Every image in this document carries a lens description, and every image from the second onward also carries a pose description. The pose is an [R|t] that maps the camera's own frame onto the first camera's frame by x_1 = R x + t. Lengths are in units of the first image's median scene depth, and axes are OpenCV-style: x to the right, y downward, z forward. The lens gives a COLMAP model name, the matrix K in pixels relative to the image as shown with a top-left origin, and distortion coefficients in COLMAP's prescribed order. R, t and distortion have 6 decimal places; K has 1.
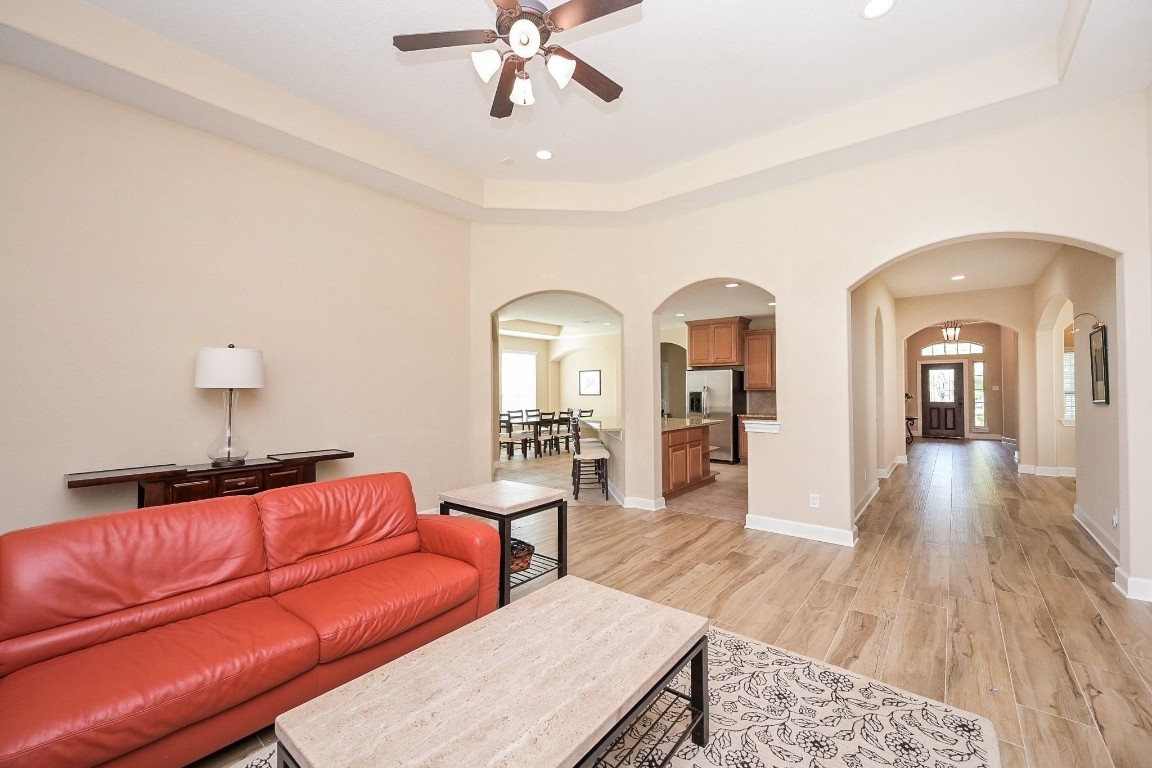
lens RADIAL K [[452.4, 0, 578.5], [0, 452.4, 383.7], [0, 0, 1]] dist [0.000764, 0.000164]
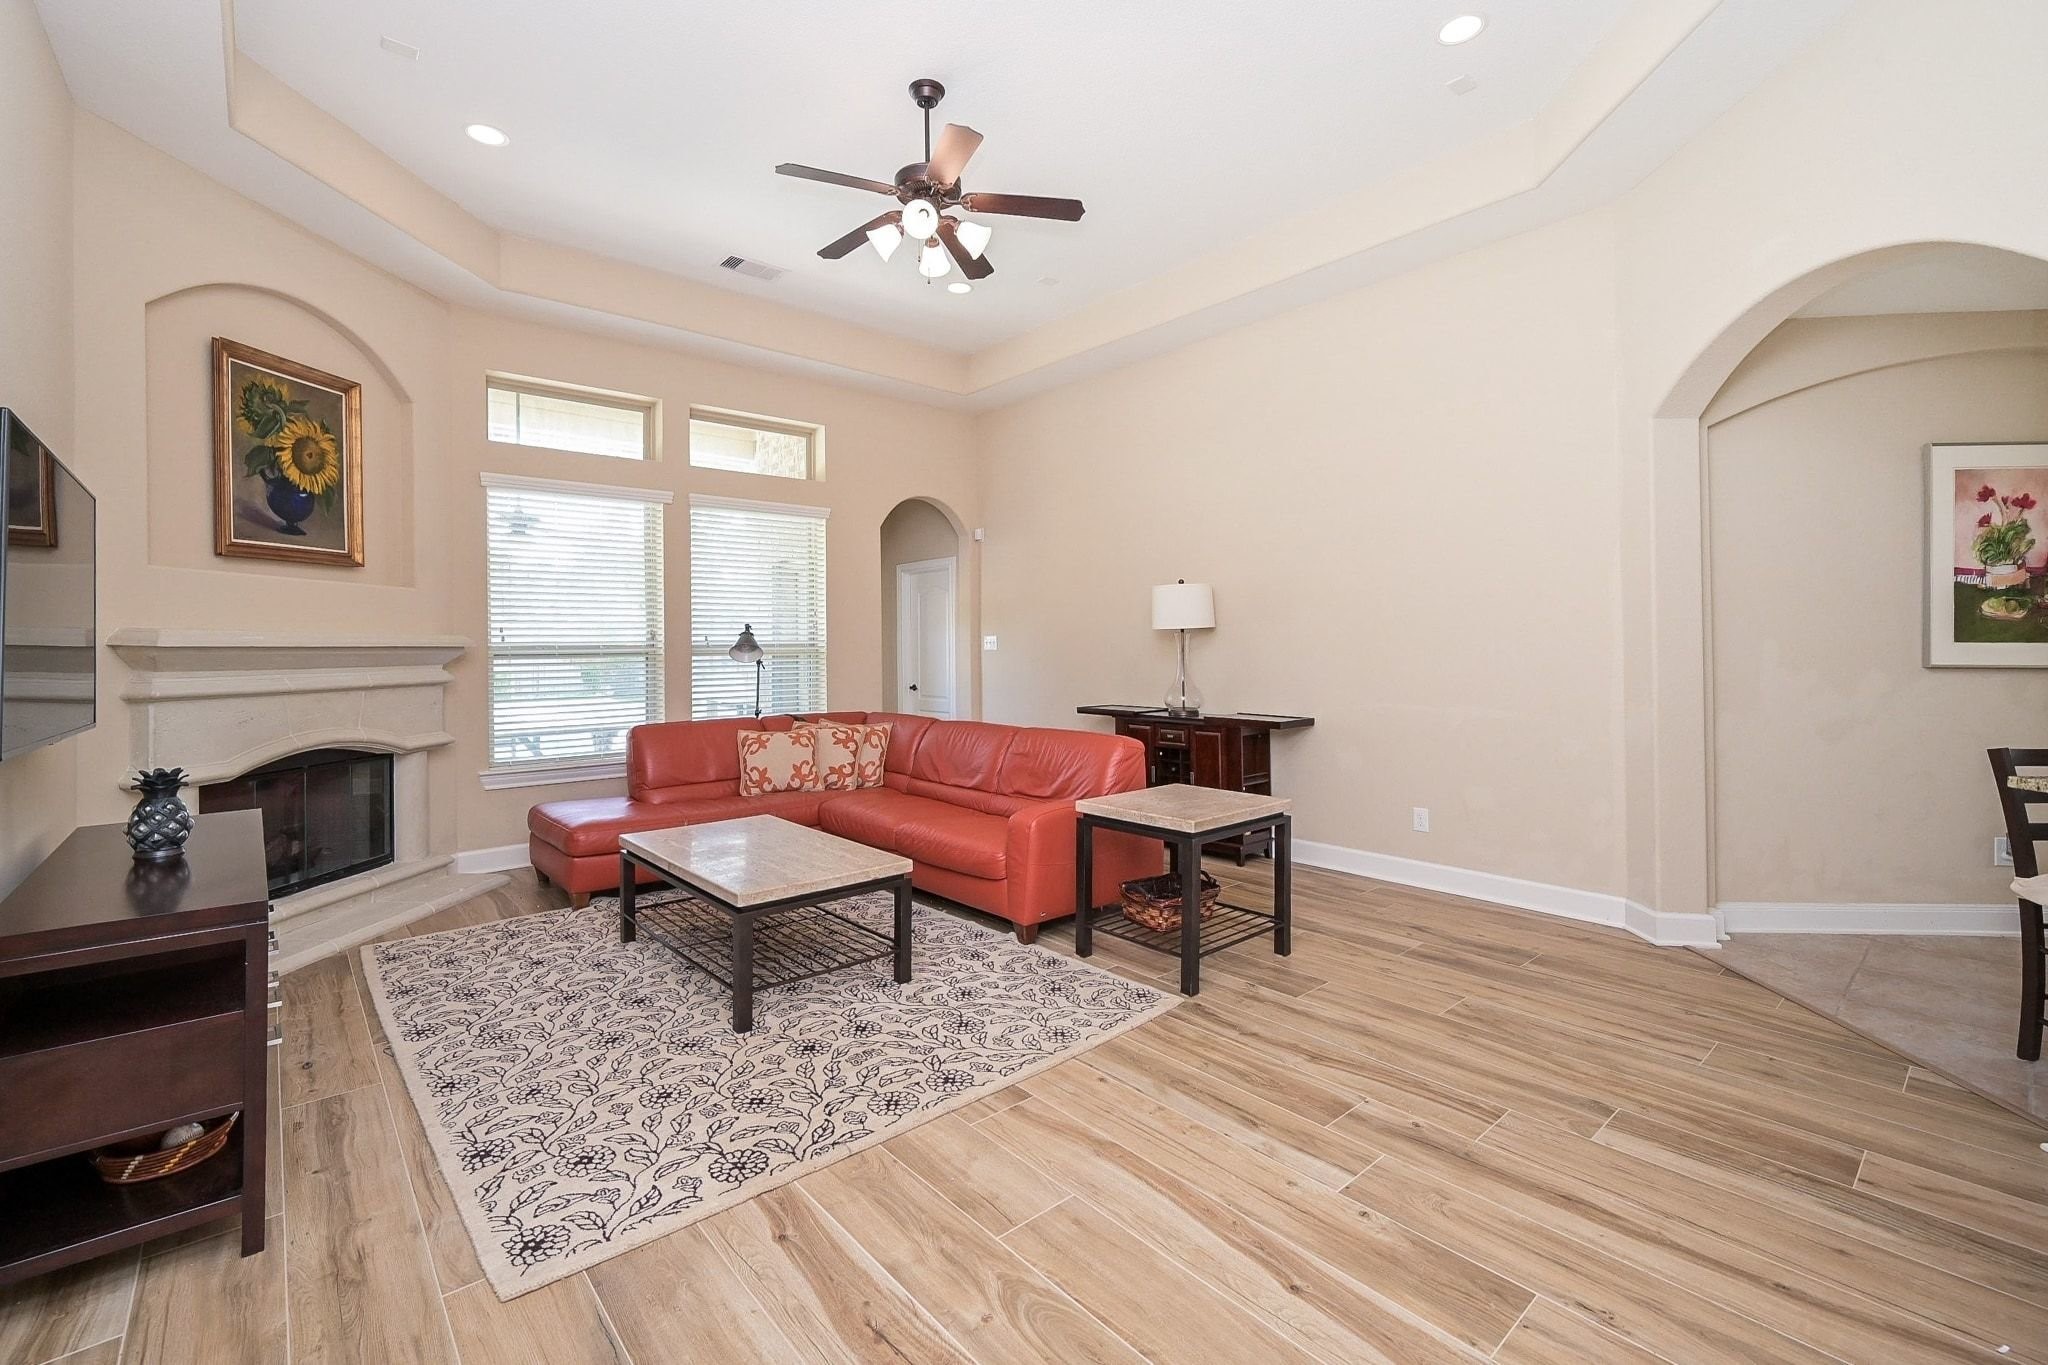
lens RADIAL K [[878.3, 0, 1021.7], [0, 878.3, 641.1], [0, 0, 1]] dist [0.000967, 0.000105]
pose [[-0.160294, 0.001514, -0.987068, 1.509096], [0.024693, 0.999692, -0.002477, 0.044366], [0.986760, -0.024771, -0.160282, 1.479960]]
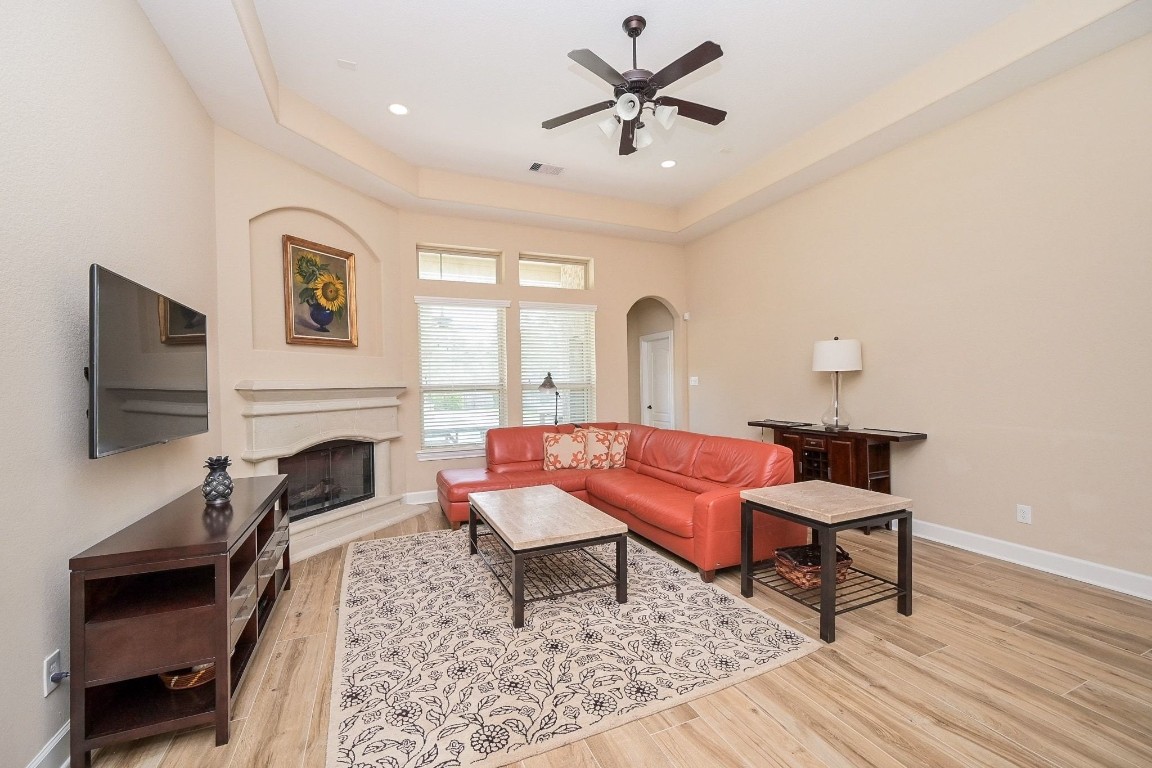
lens RADIAL K [[466.3, 0, 576.1], [0, 466.3, 385.6], [0, 0, 1]] dist [-0.001749, -0.000097]
pose [[-0.450651, 0.018312, -0.892513, 1.197112], [0.034531, 0.999399, 0.003070, 0.033466], [0.892032, -0.029436, -0.451012, 1.492737]]
